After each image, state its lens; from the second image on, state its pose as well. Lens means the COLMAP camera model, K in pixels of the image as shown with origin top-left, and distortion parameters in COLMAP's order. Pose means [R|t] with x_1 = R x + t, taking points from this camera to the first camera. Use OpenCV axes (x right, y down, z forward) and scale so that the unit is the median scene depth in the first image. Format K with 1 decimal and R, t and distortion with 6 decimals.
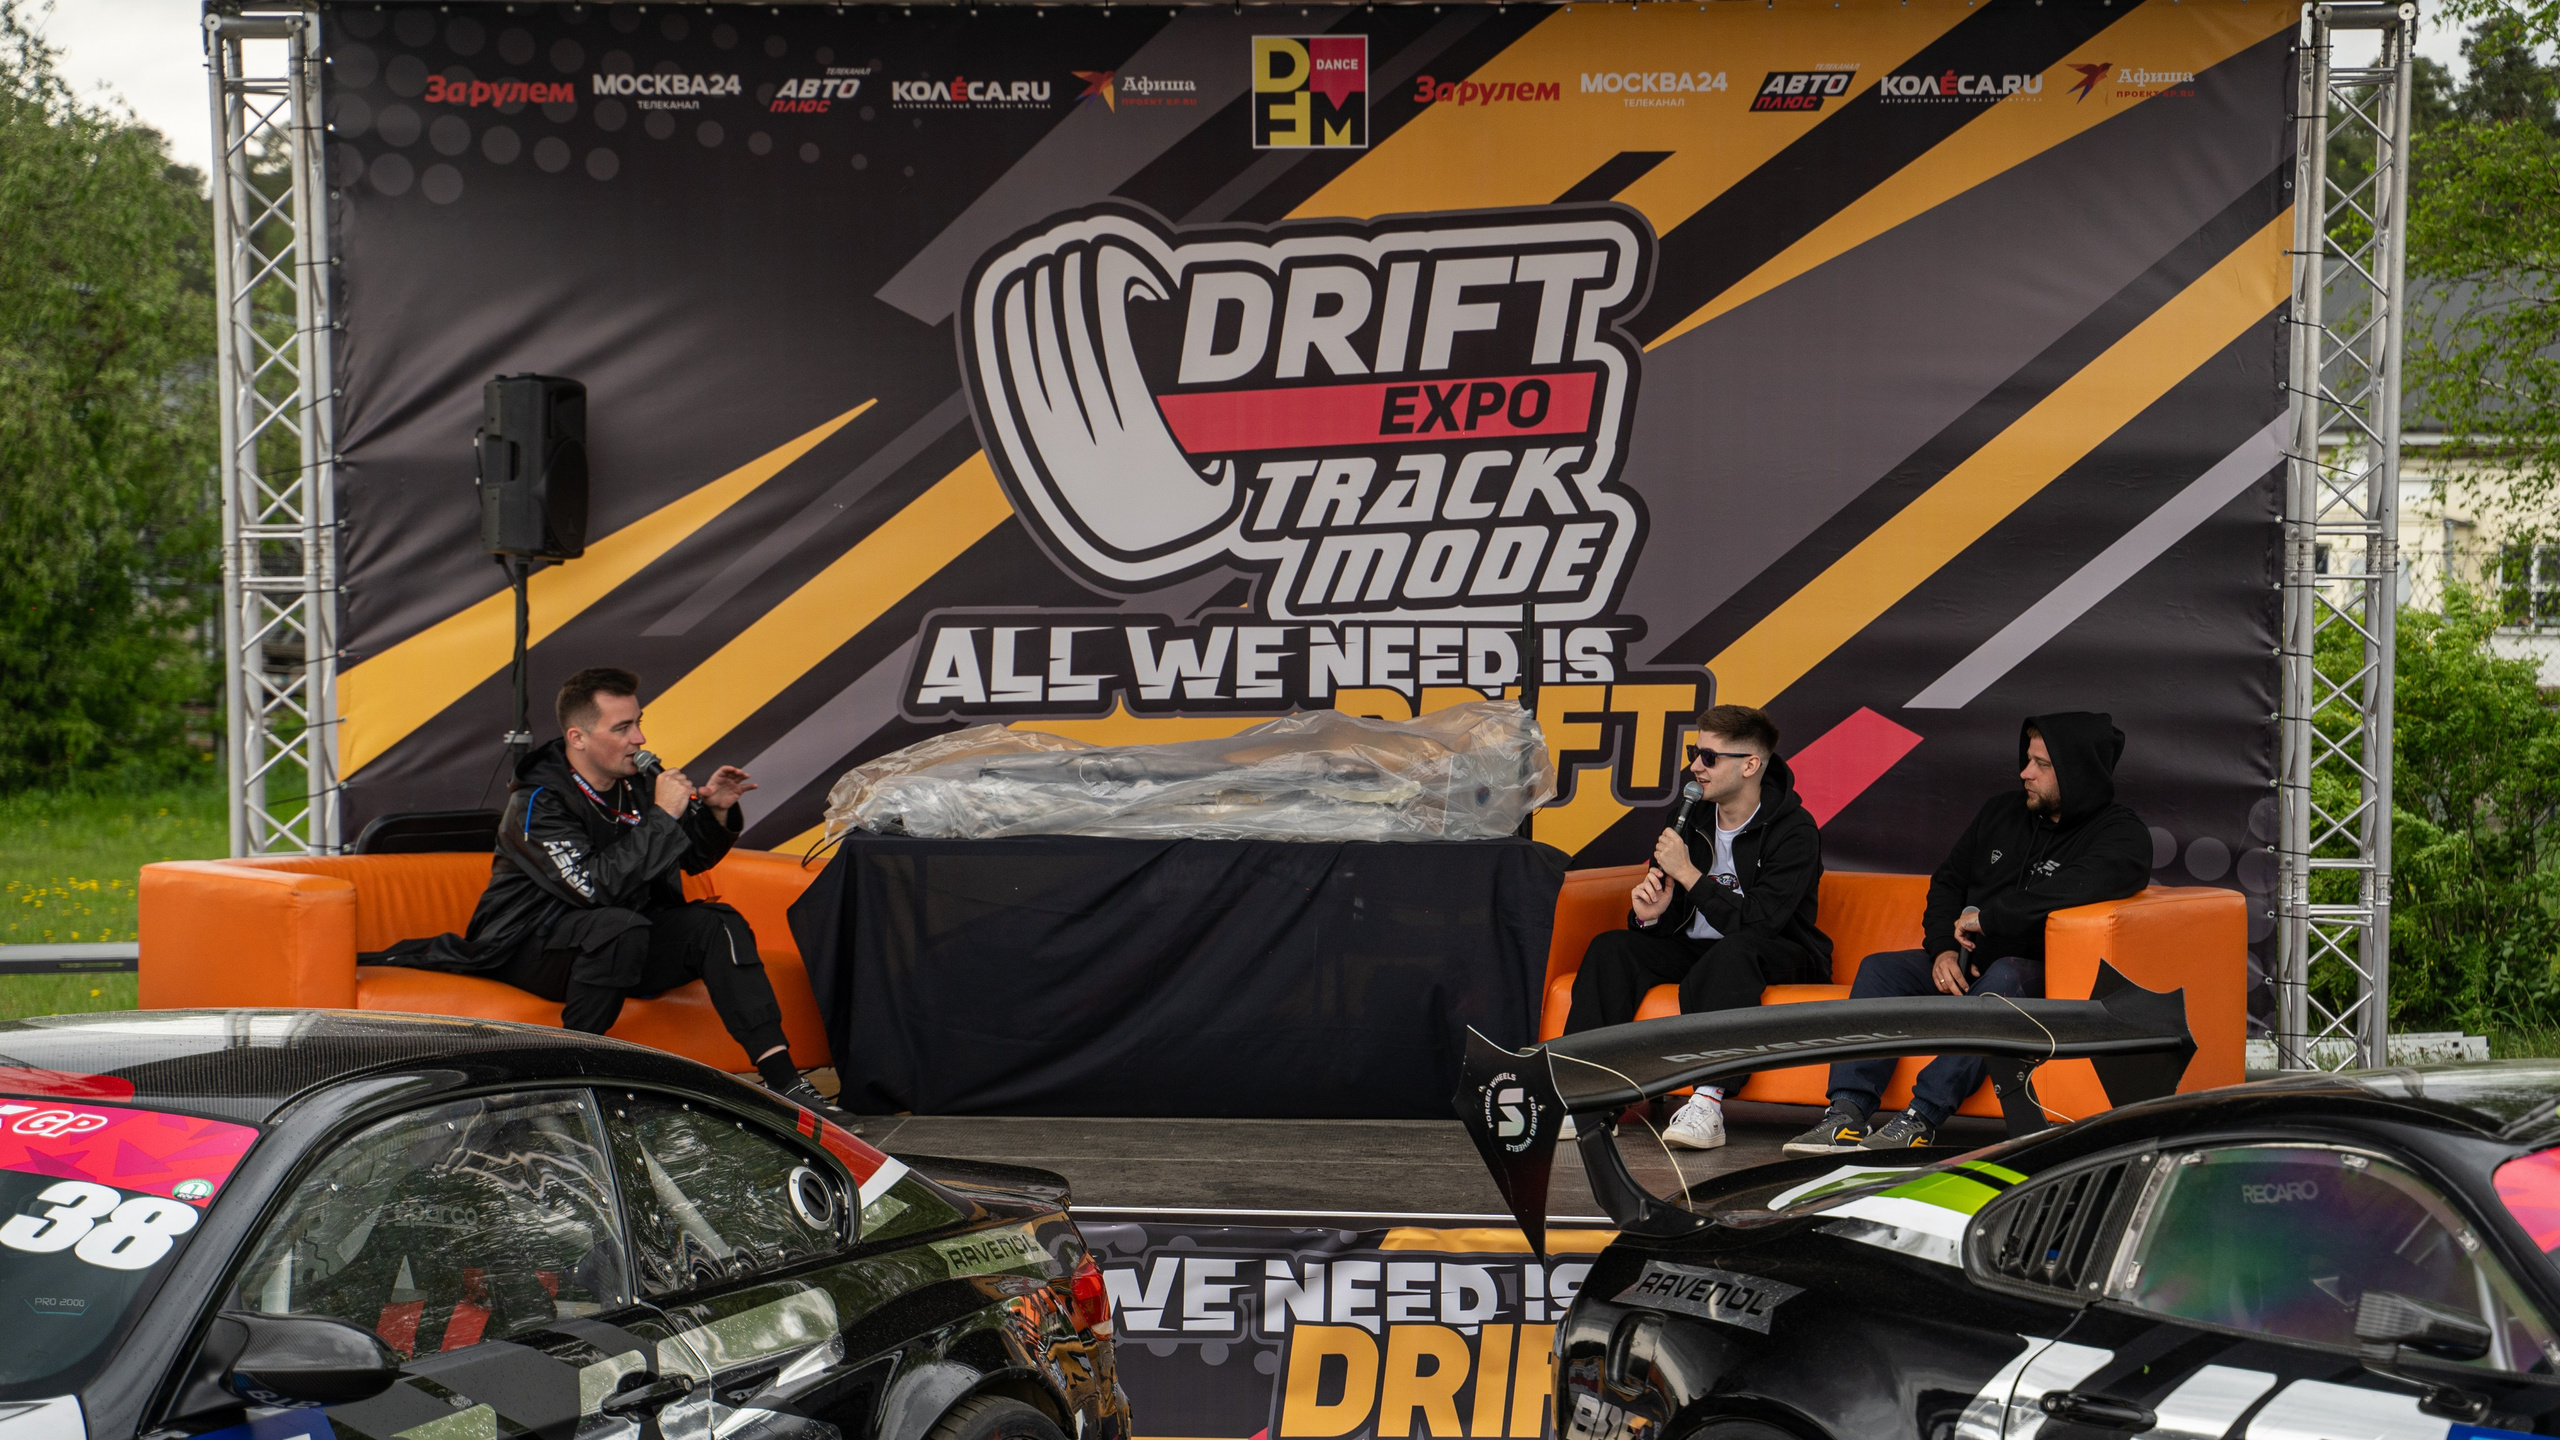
lens RADIAL K [[5821.2, 0, 1268.1], [0, 5821.2, 759.7], [0, 0, 1]] dist [0.403221, 0.000000]
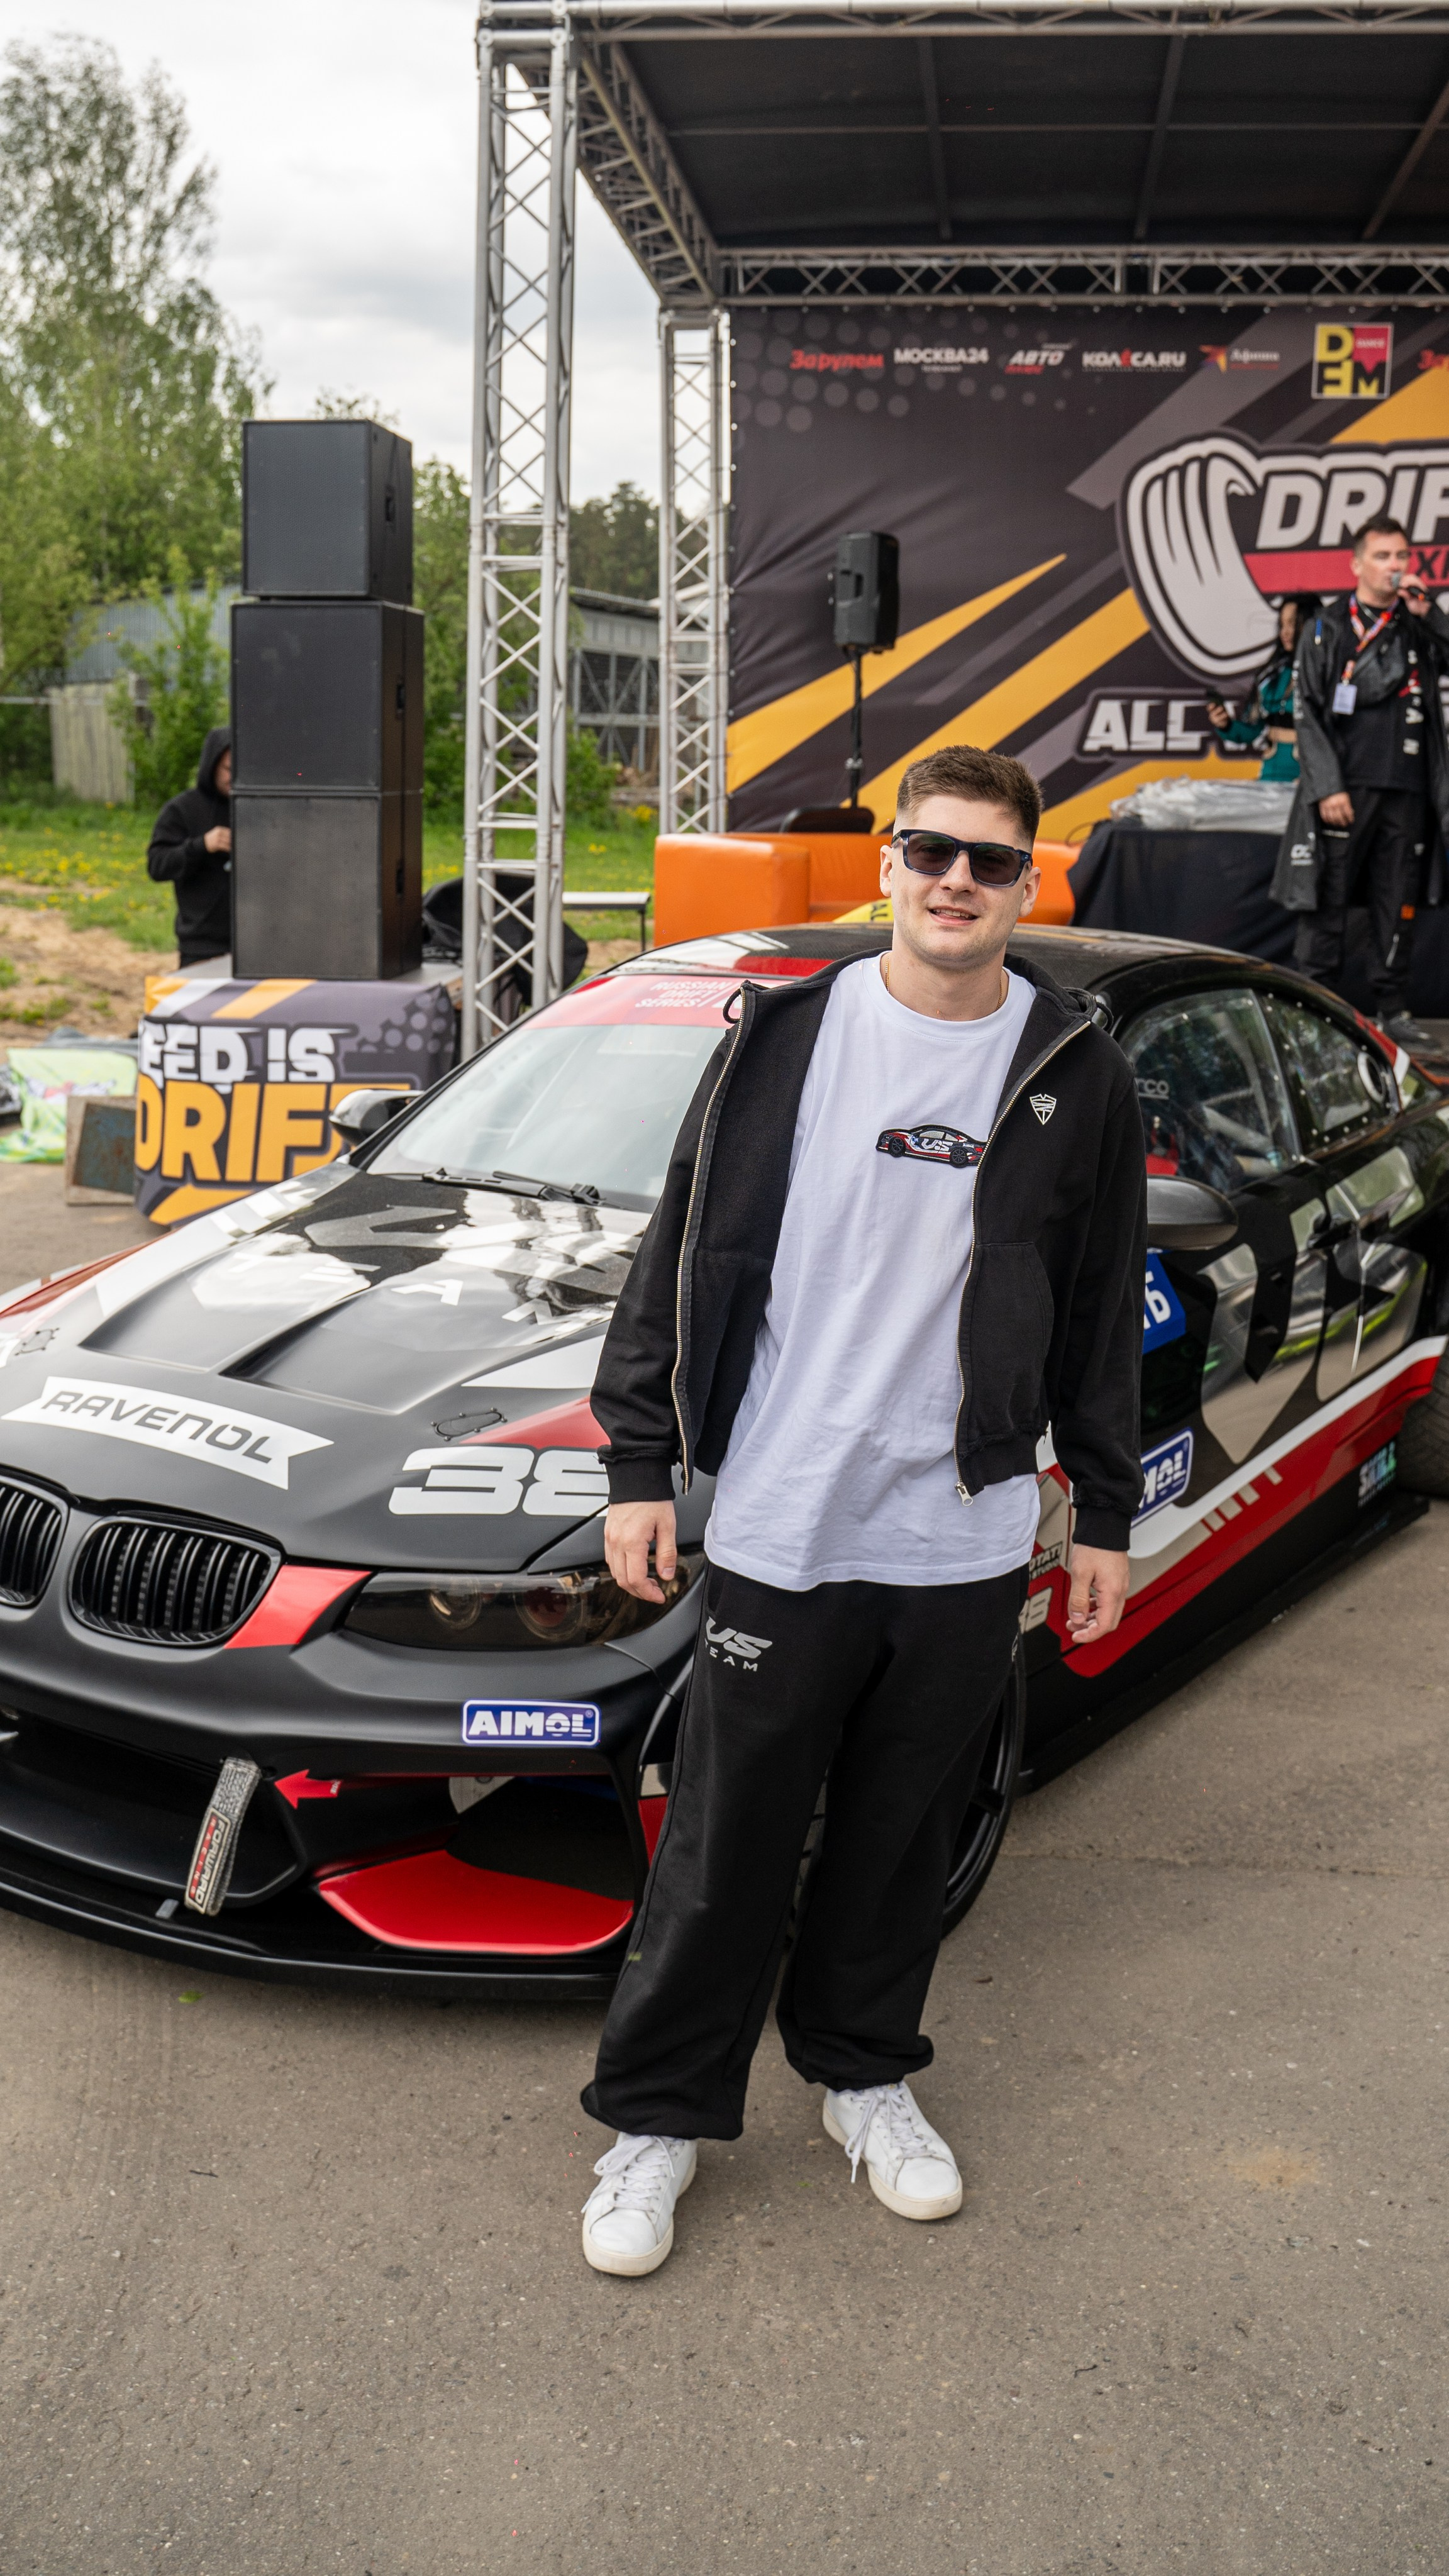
lens RADIAL K [[2769.9, 0, 603.4], [0, 2769.9, 1005.8], [0, 0, 1]] dist [-0.080108, 0.000000]
pose [[0.995886, 0.020116, -0.088349, -0.122933], [-0.014584, 0.997919, 0.062815, 0.014693], [0.089428, -0.061268, 0.994107, 0.240772]]
